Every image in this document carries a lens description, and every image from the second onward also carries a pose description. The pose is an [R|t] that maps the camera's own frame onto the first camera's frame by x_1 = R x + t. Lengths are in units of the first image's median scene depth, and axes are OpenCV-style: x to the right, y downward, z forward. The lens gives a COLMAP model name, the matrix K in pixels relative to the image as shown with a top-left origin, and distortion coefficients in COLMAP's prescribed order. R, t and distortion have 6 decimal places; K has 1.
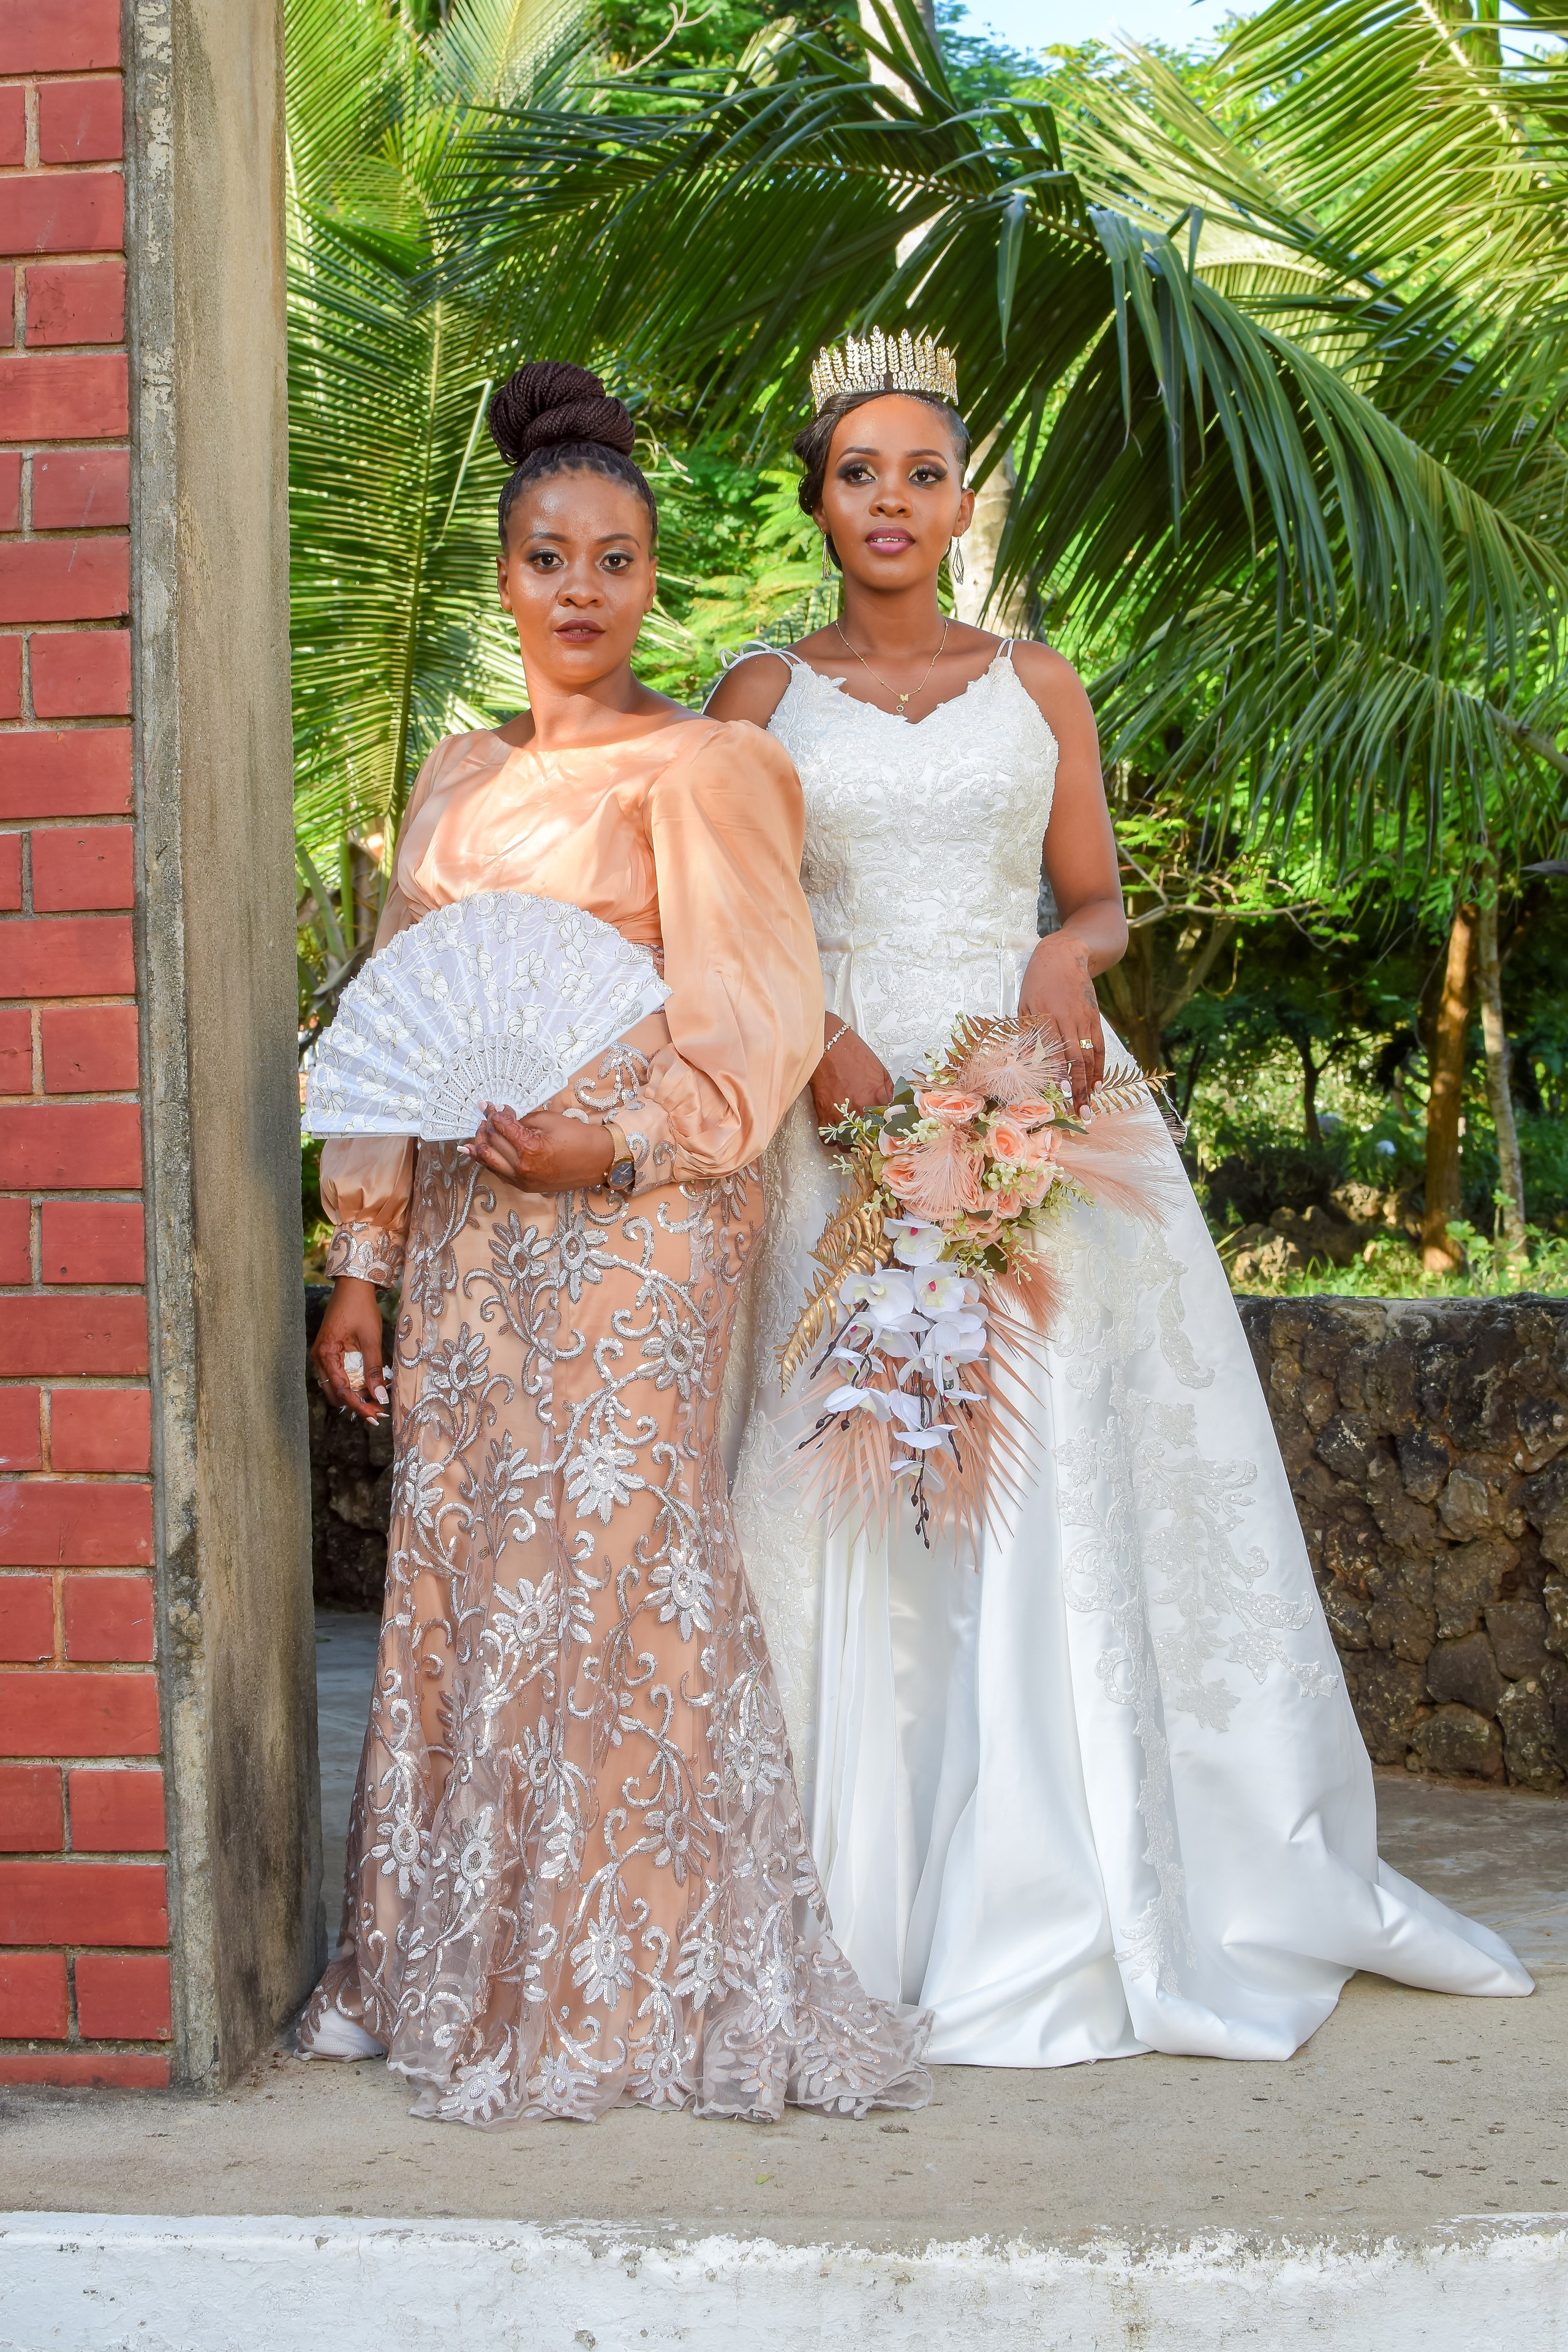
lens RADIAL K [[3564.2, 0, 753.7], [0, 3564.2, 1178.8], [0, 0, 1]] dist [-0.190089, 0.174445]
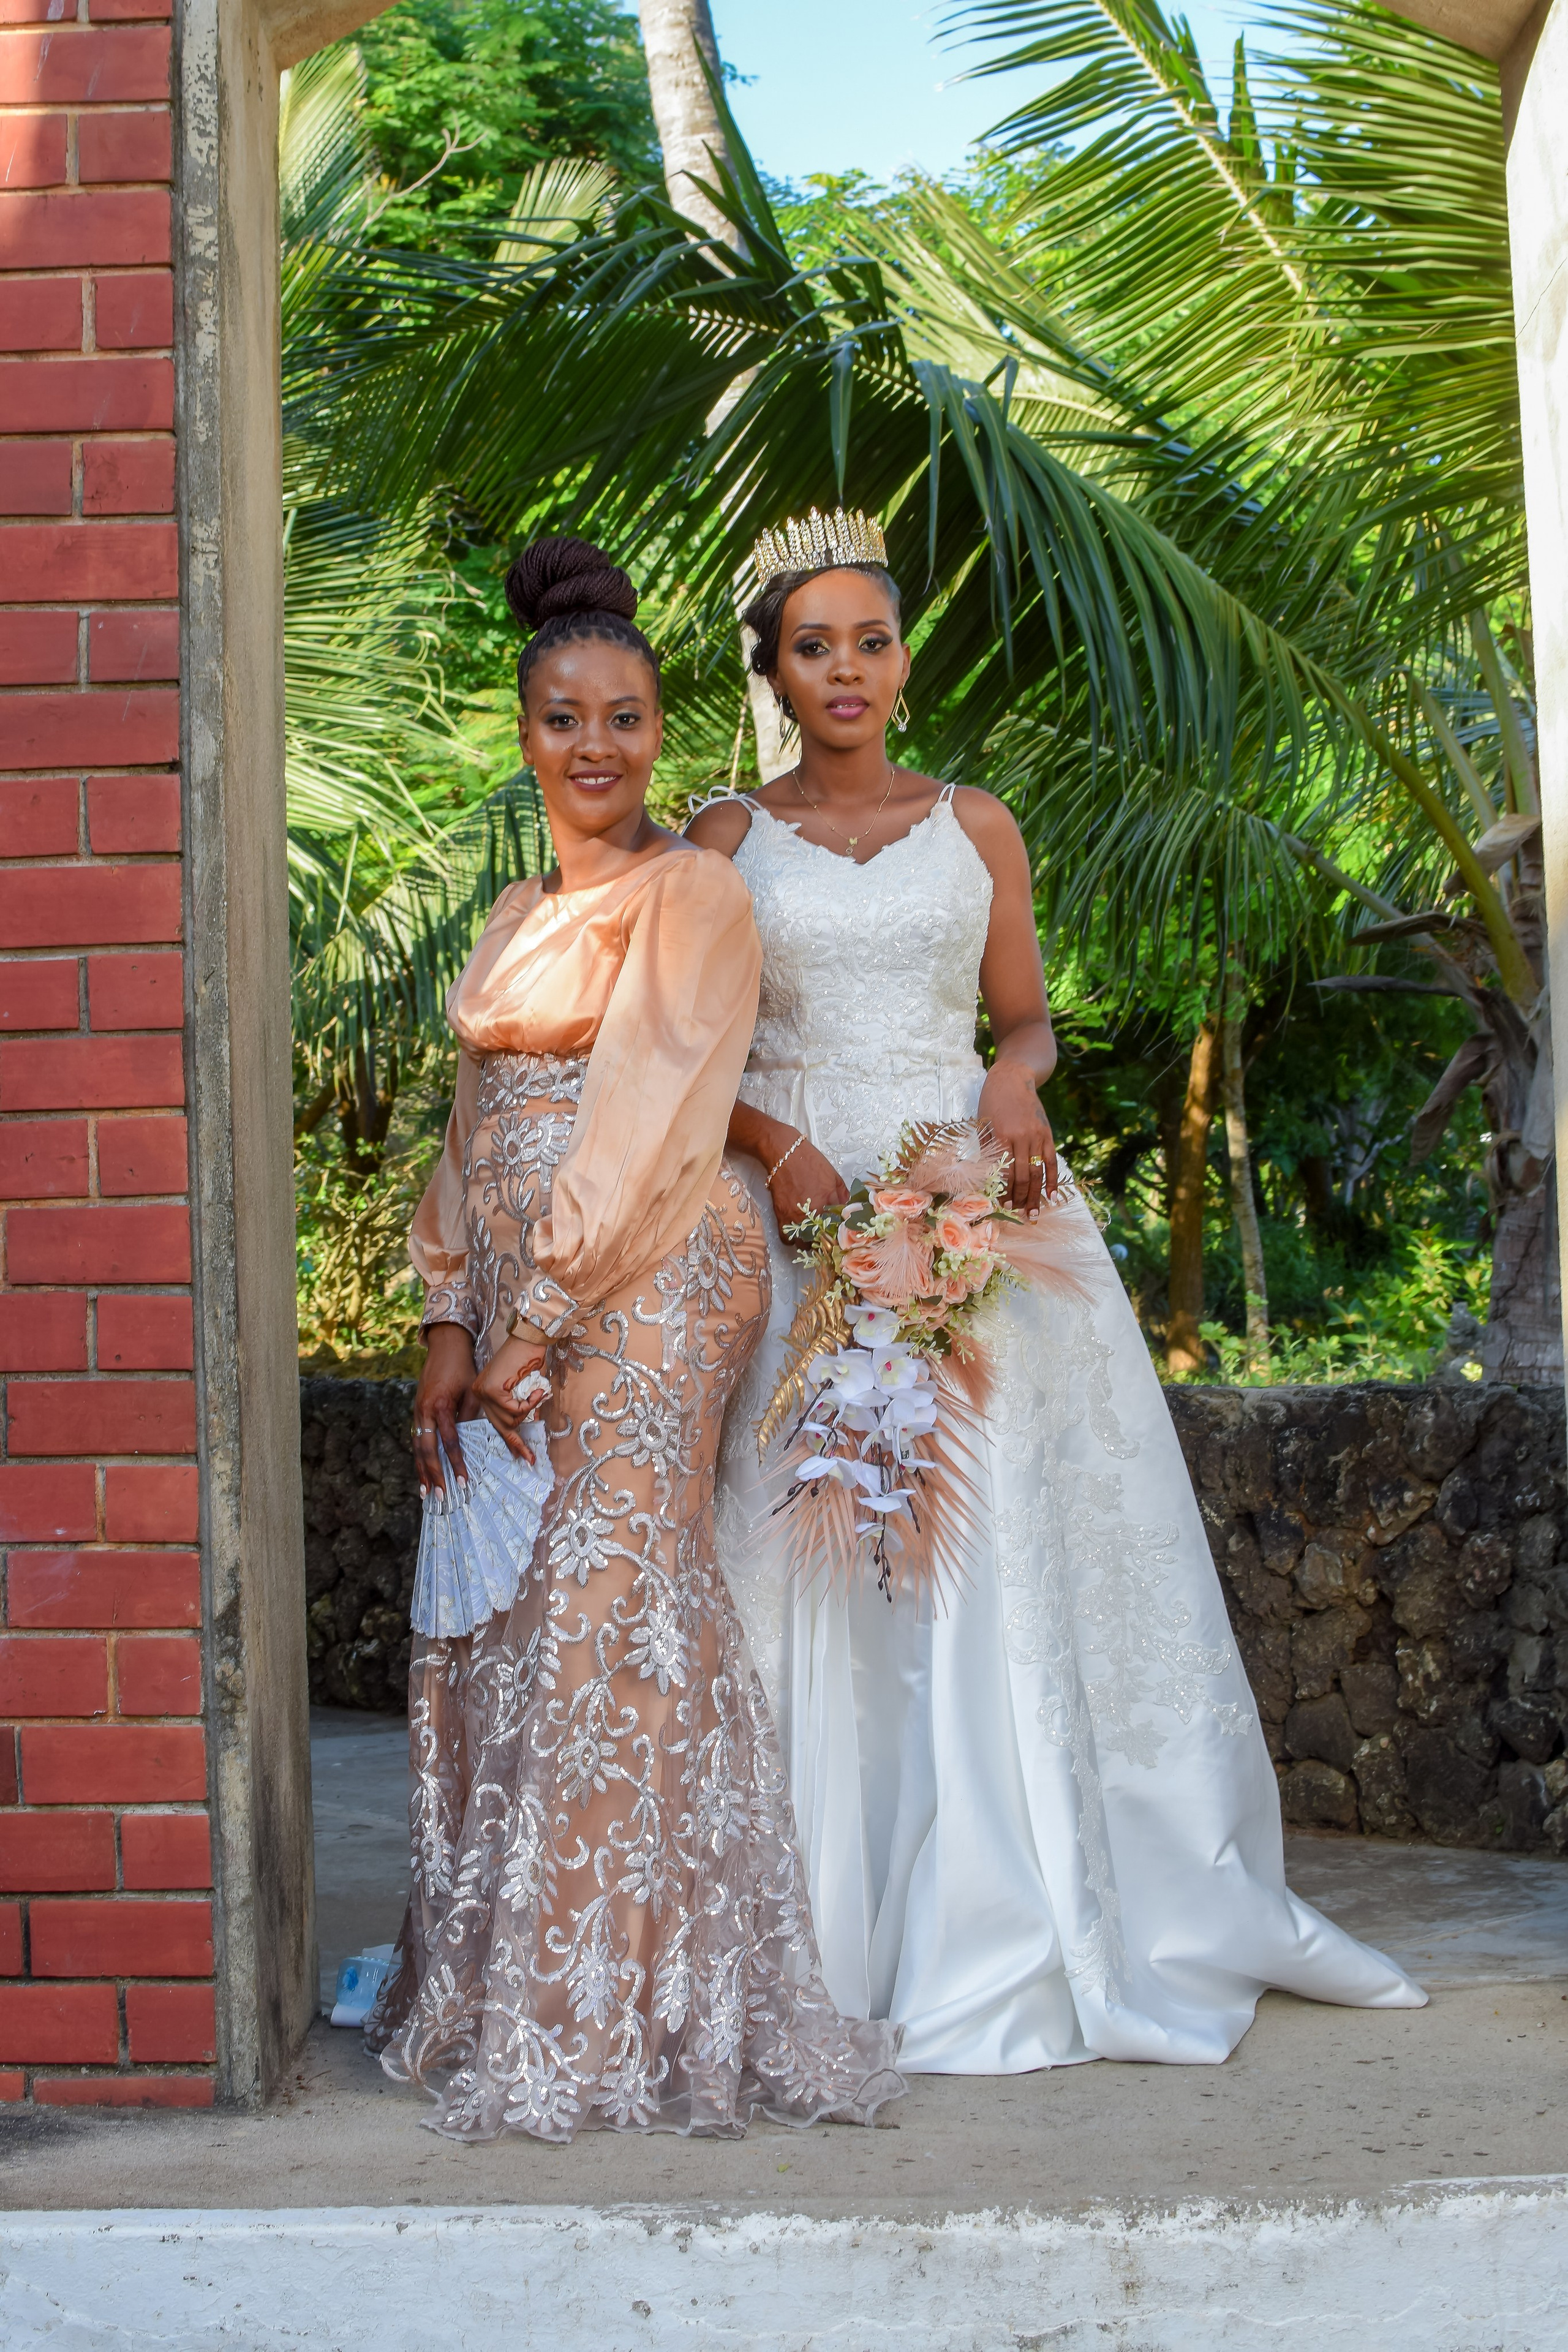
lens RADIAL K [[3564.7, 0, 732.9], [0, 3564.7, 1177.9], [0, 0, 1]] dist [-0.195235, 0.202006]
pose [[0.997313, 0.000857, 0.073247, -0.078922], [0.001311, 0.999563, -0.029543, 0.002670], [-0.073240, 0.029560, 0.996876, -0.100289]]
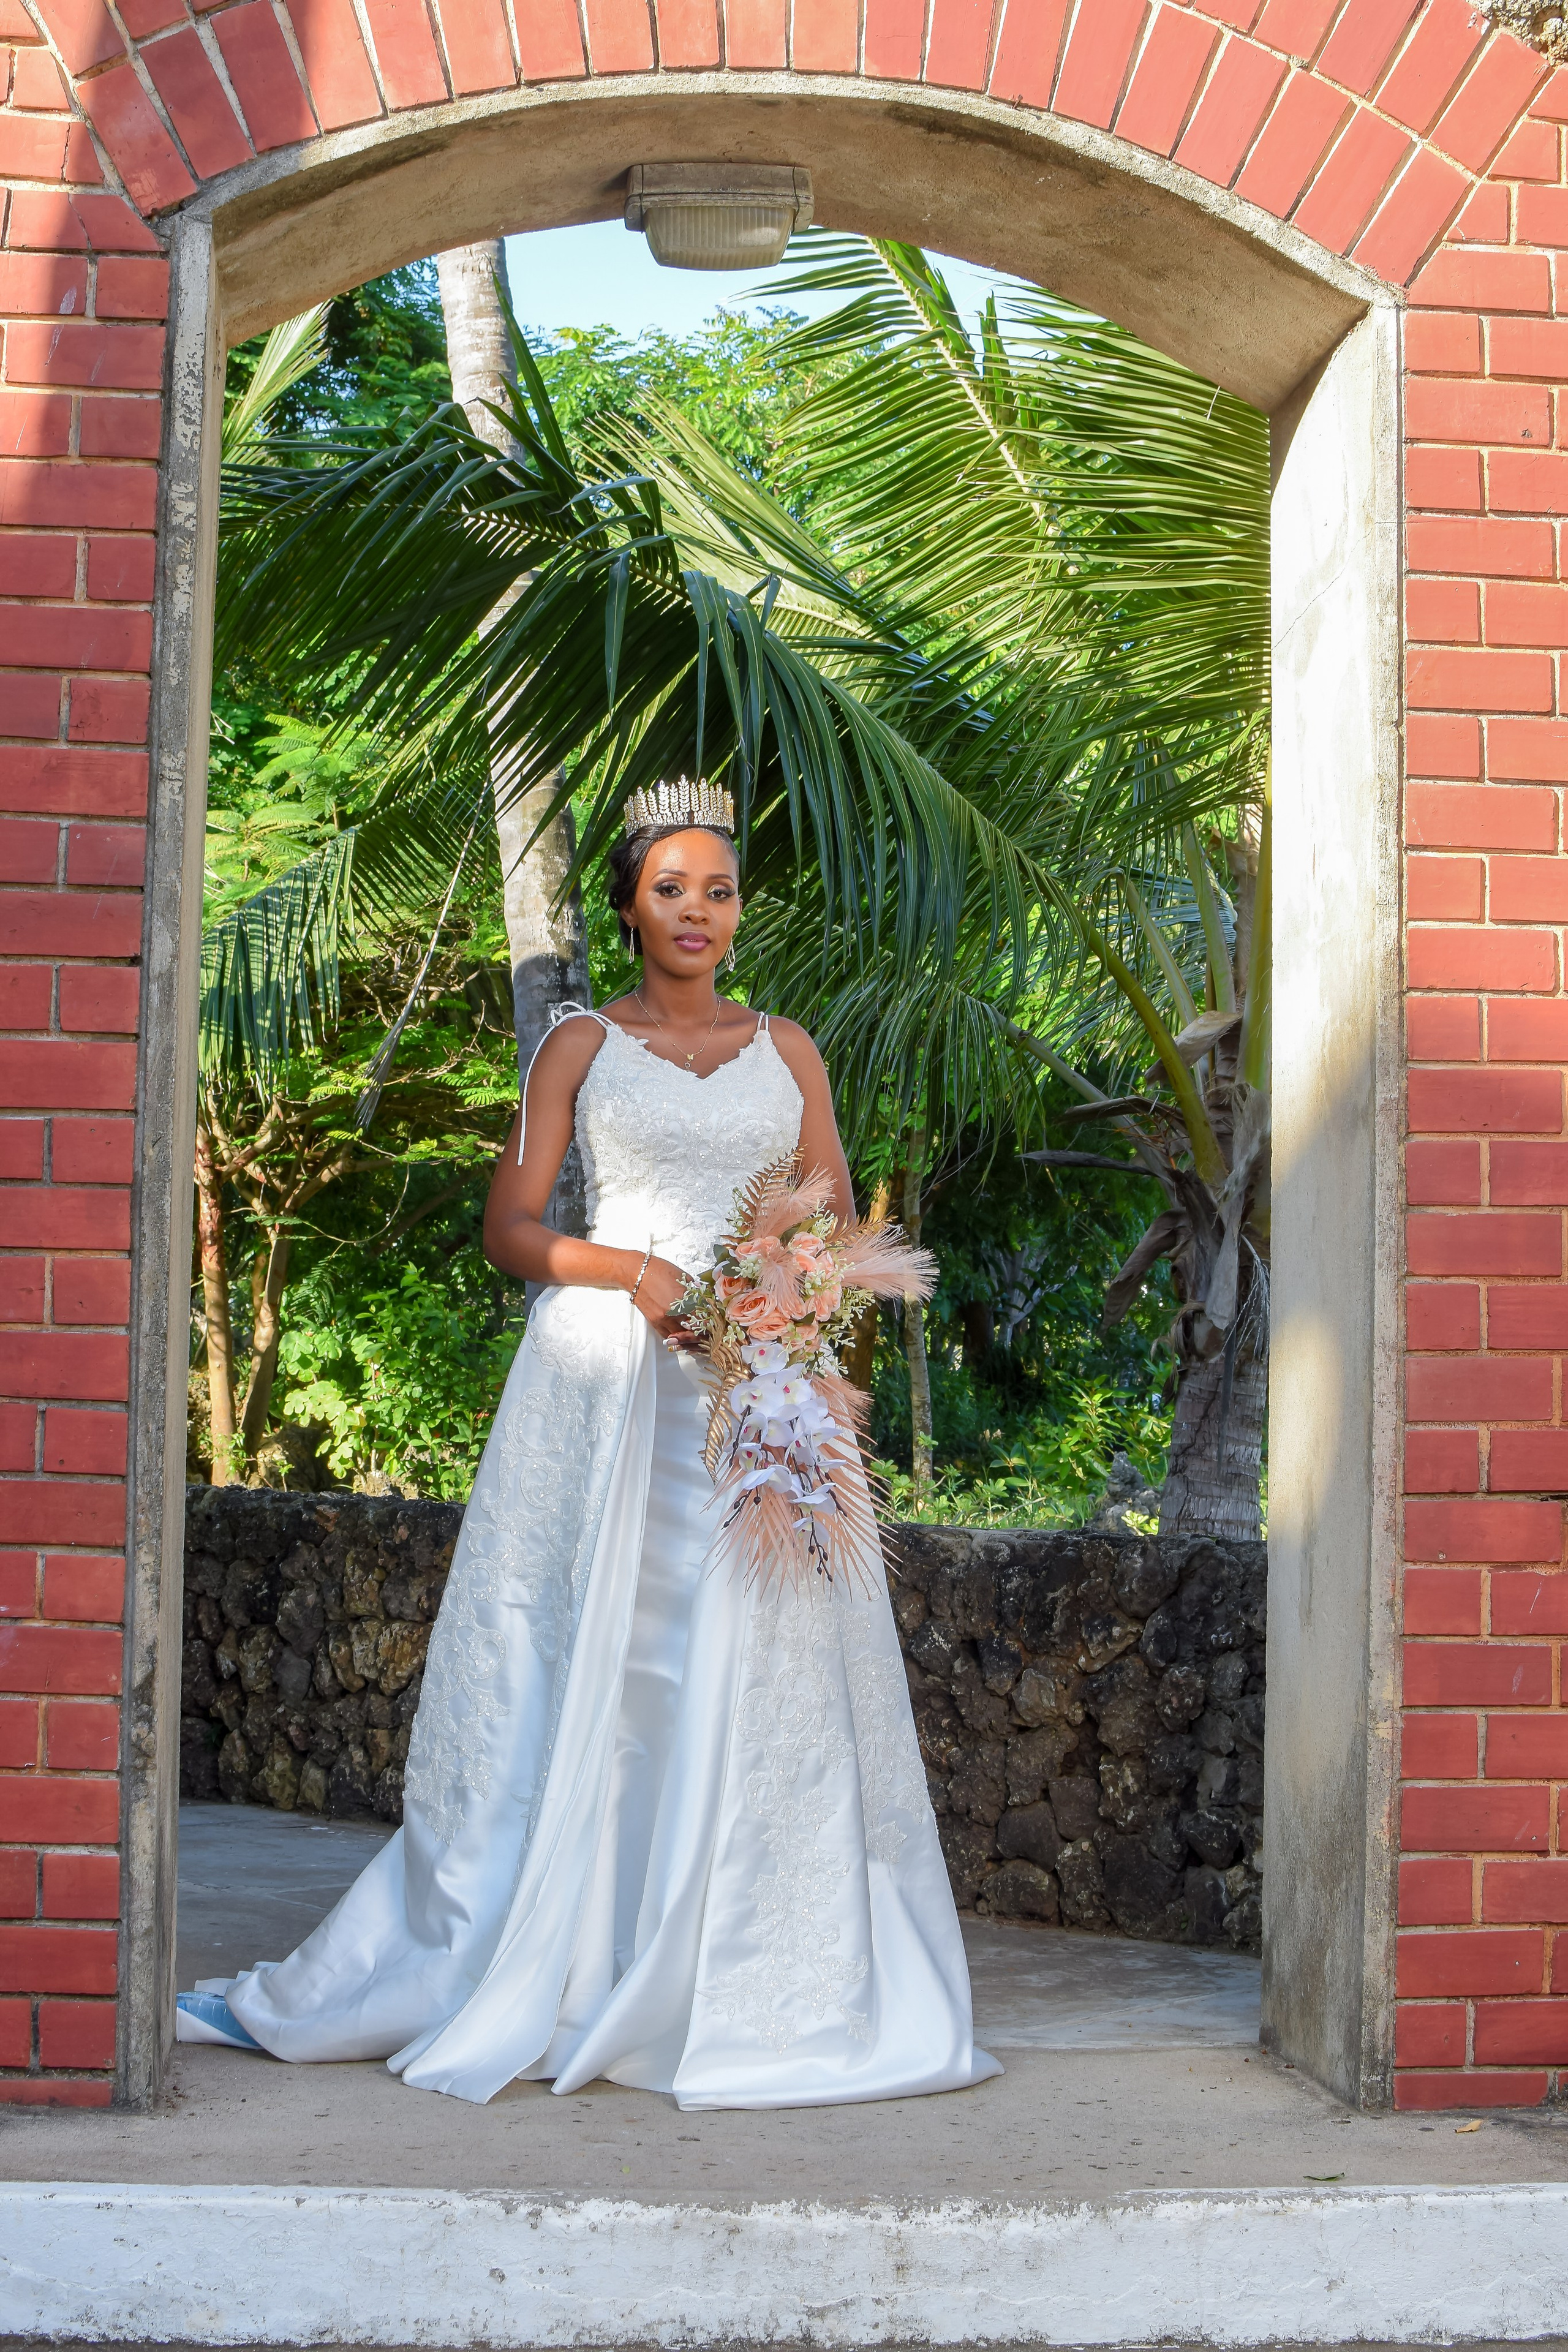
lens RADIAL K [[3564.7, 0, 732.9], [0, 3564.7, 1177.9], [0, 0, 1]] dist [-0.195235, 0.202006]
pose [[0.984161, 0.056869, 0.167909, -0.162950], [-0.046527, 0.996807, -0.064898, -0.004573], [-0.171063, 0.056058, 0.983664, -0.284072]]
